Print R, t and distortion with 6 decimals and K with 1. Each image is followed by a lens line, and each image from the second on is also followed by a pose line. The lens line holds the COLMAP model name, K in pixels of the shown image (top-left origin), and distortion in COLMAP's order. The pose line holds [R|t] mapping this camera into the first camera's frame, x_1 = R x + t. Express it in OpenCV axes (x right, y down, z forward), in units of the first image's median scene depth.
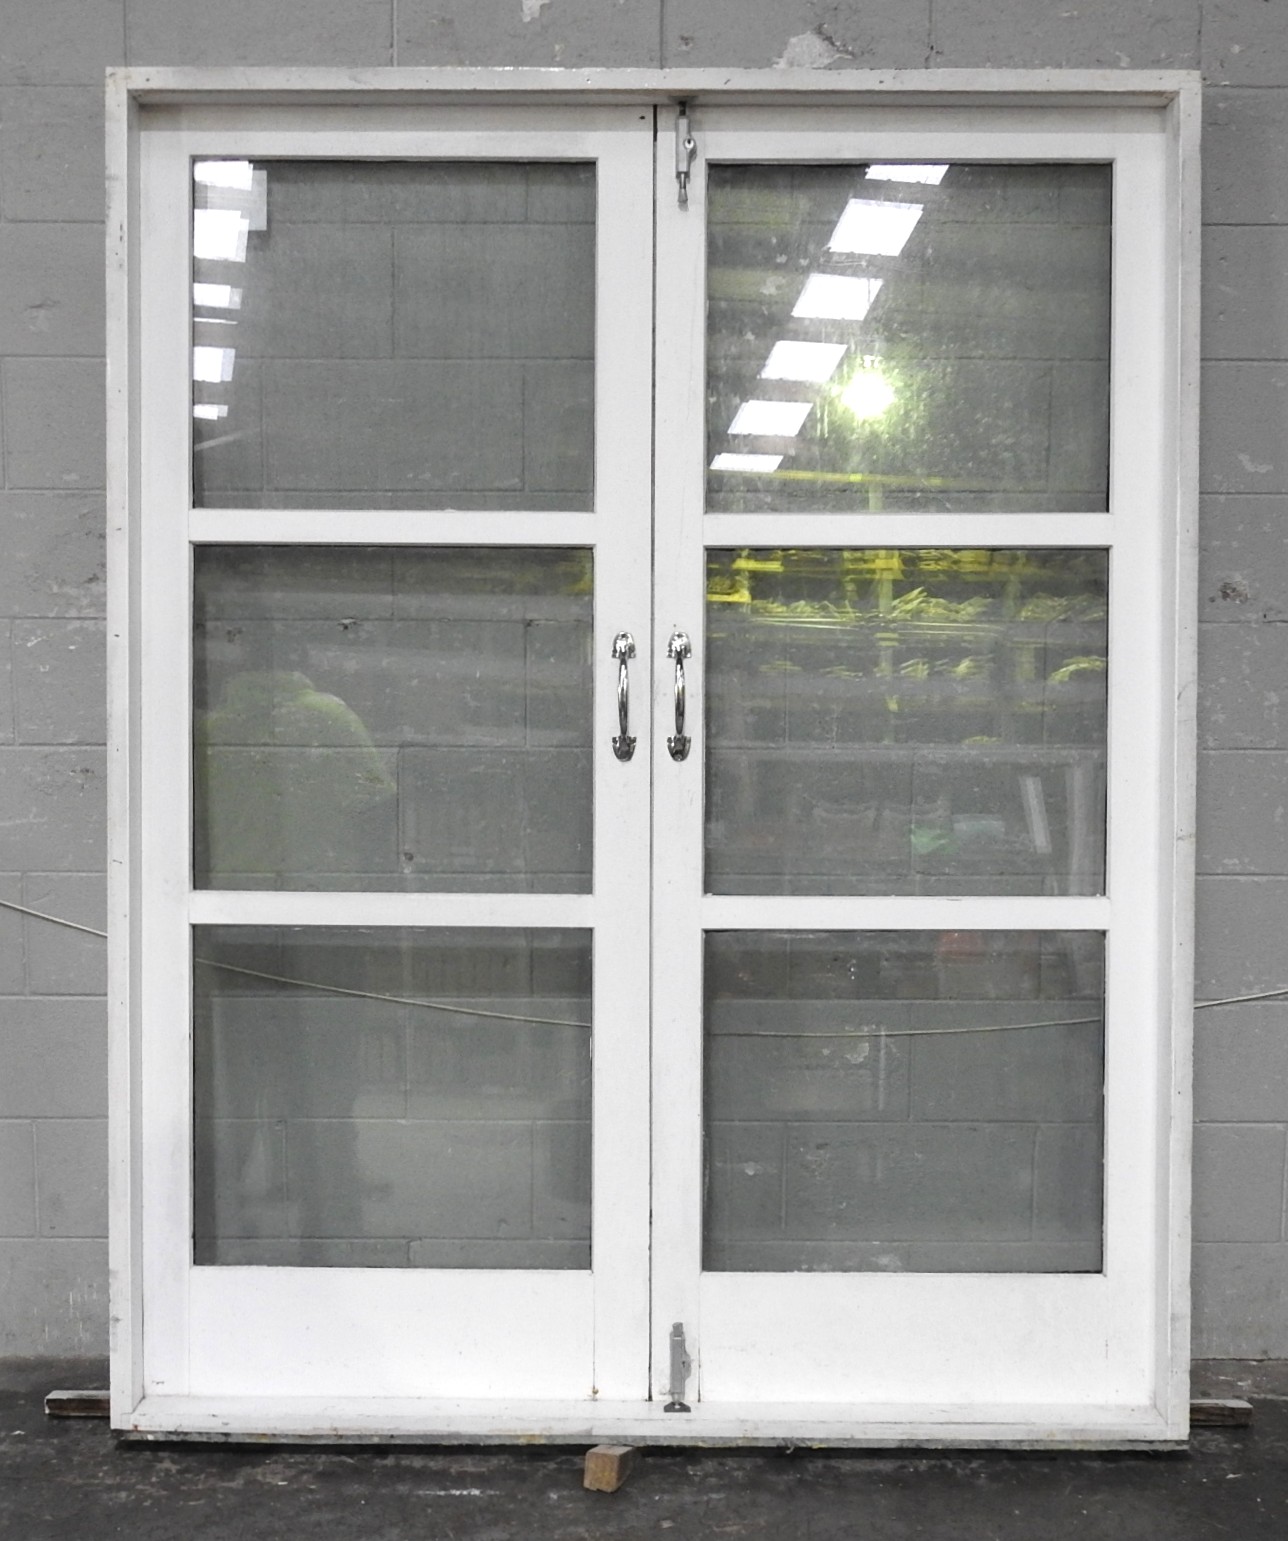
lens RADIAL K [[2455.4, 0, 644.0], [0, 2455.4, 770.5], [0, 0, 1]] dist [0.025759, 0.093899]
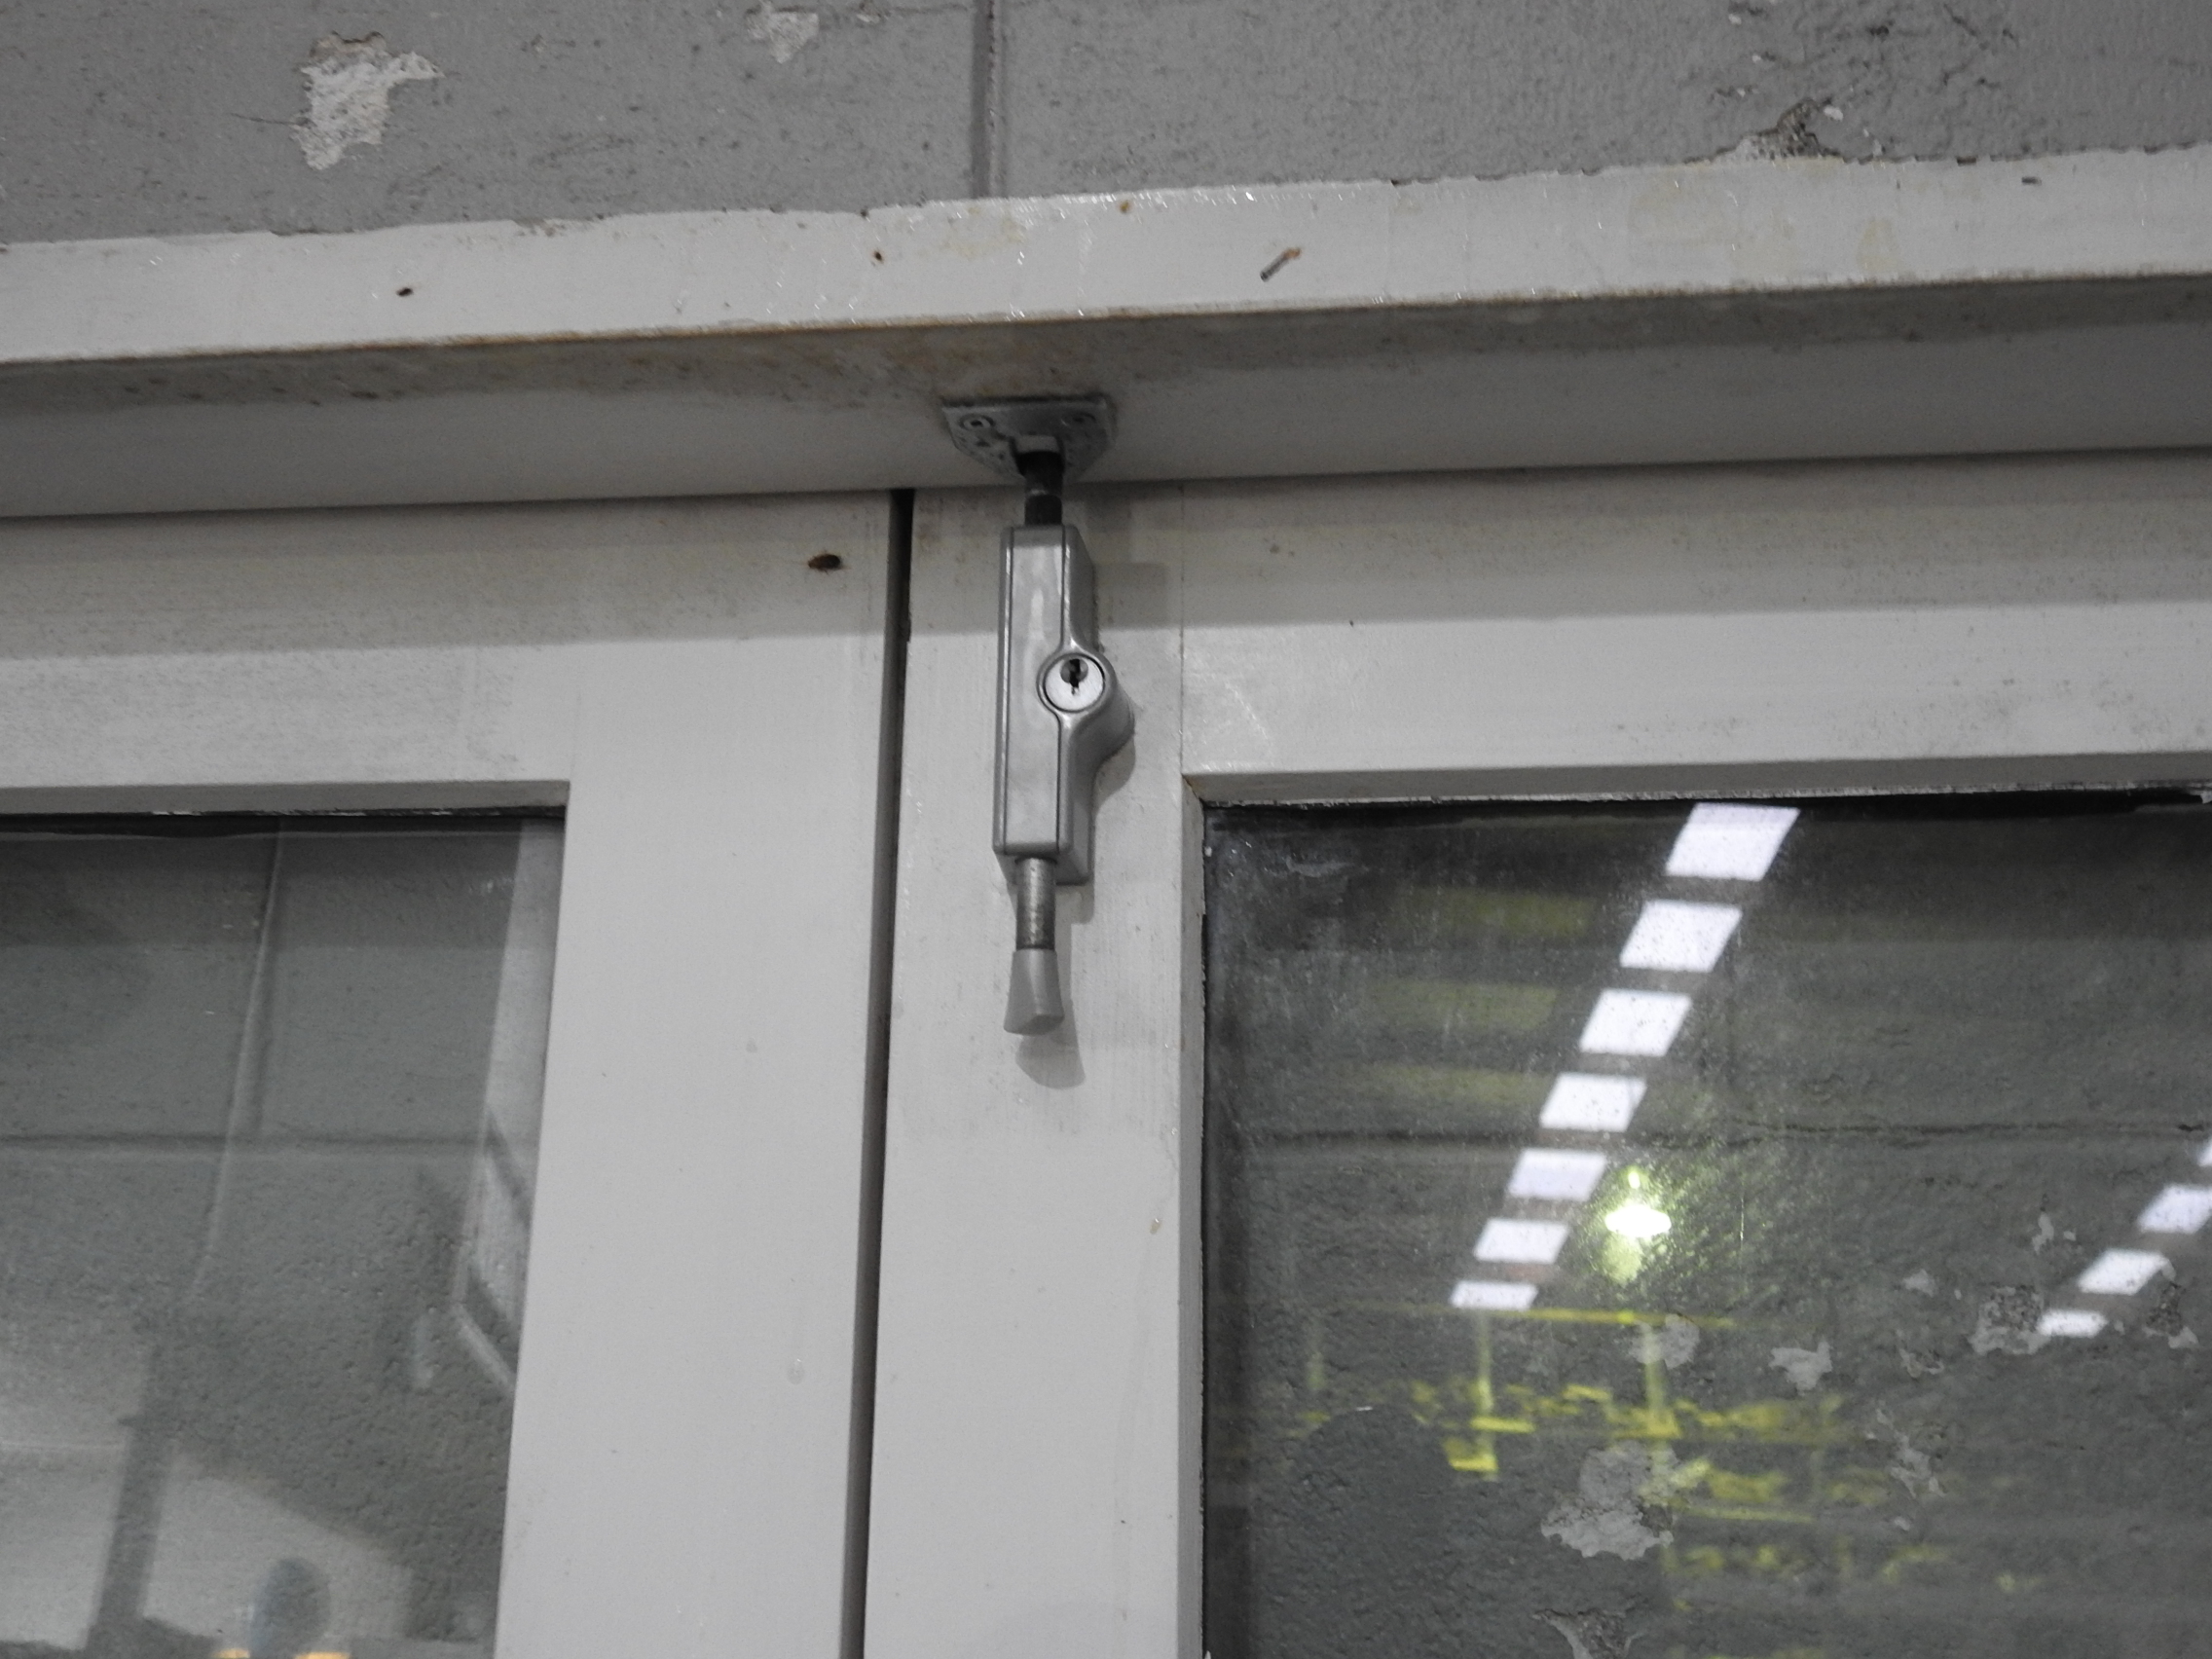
lens RADIAL K [[2403.4, 0, 1106.0], [0, 2403.4, 829.5], [0, 0, 1]] dist [-0.098415, -0.001650]
pose [[0.993208, -0.016908, -0.115119, 0.020989], [-0.017635, 0.956081, -0.292570, -0.107781], [0.115010, 0.292613, 0.949289, 0.461681]]
